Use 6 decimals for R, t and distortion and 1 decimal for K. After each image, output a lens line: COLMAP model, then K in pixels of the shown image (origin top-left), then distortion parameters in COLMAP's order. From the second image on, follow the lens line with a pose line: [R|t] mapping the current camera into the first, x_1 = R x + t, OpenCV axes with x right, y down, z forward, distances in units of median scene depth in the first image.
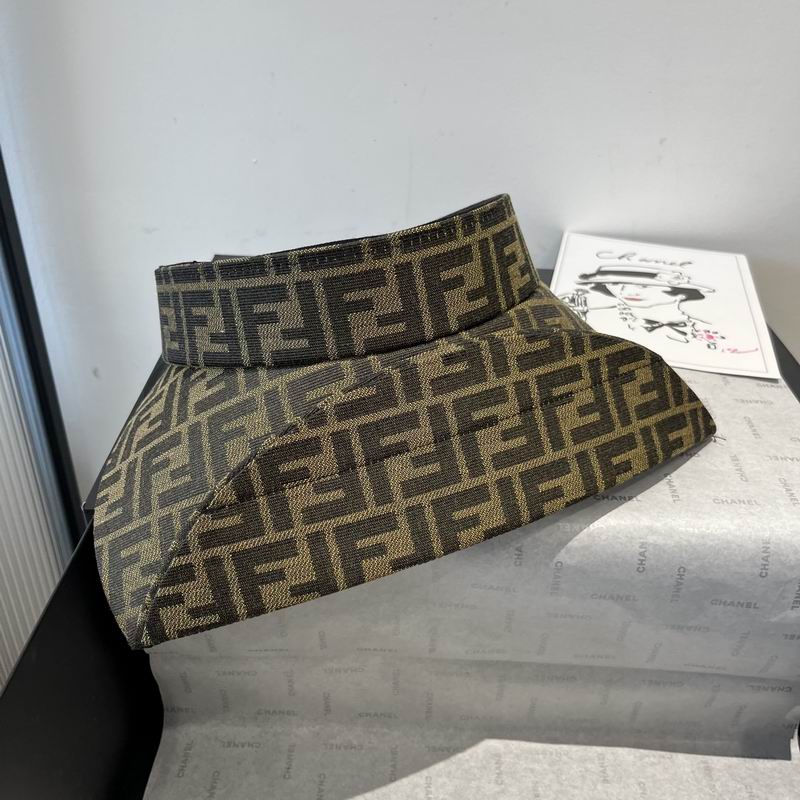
lens RADIAL K [[843.0, 0, 416.1], [0, 843.0, 401.6], [0, 0, 1]] dist [0.077424, -0.157691]
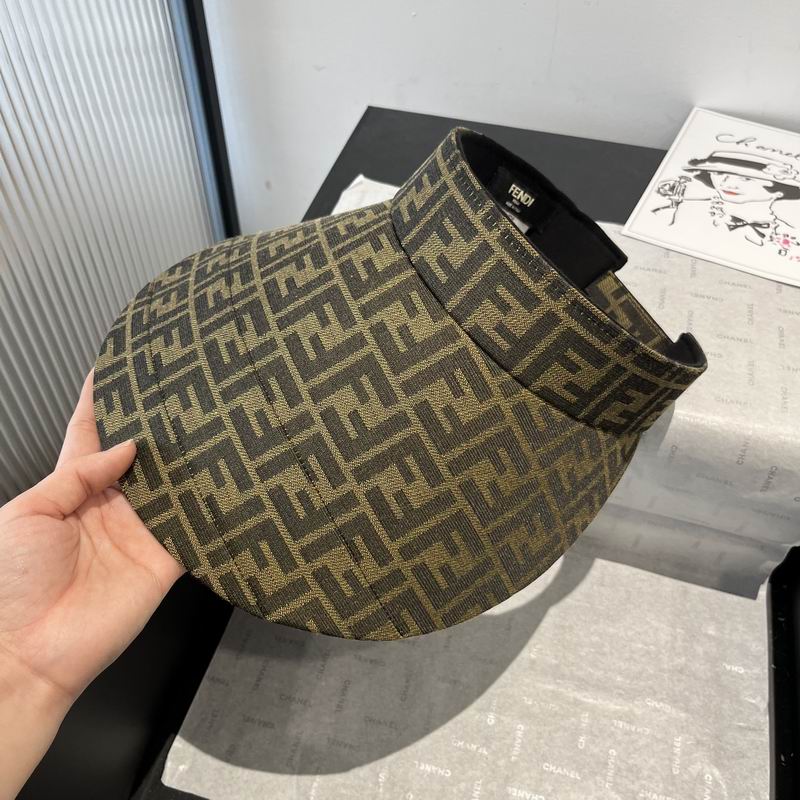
lens RADIAL K [[828.3, 0, 398.6], [0, 828.3, 422.4], [0, 0, 1]] dist [-0.012262, 0.001817]
pose [[0.966545, 0.163237, -0.197852, 0.111822], [-0.101526, 0.951830, 0.289331, -0.112295], [0.235551, -0.259564, 0.936559, -0.178377]]
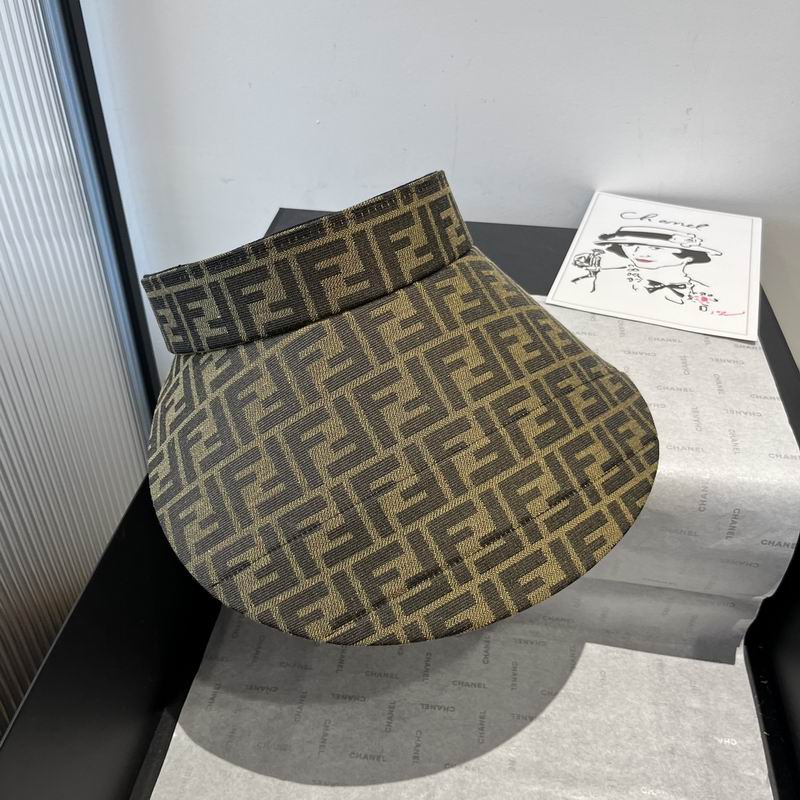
lens RADIAL K [[834.1, 0, 412.0], [0, 834.1, 411.8], [0, 0, 1]] dist [-0.010585, 0.004718]
pose [[0.993230, 0.046735, -0.106350, 0.087362], [-0.035228, 0.993568, 0.107616, -0.033319], [0.110695, -0.103141, 0.988488, -0.143355]]
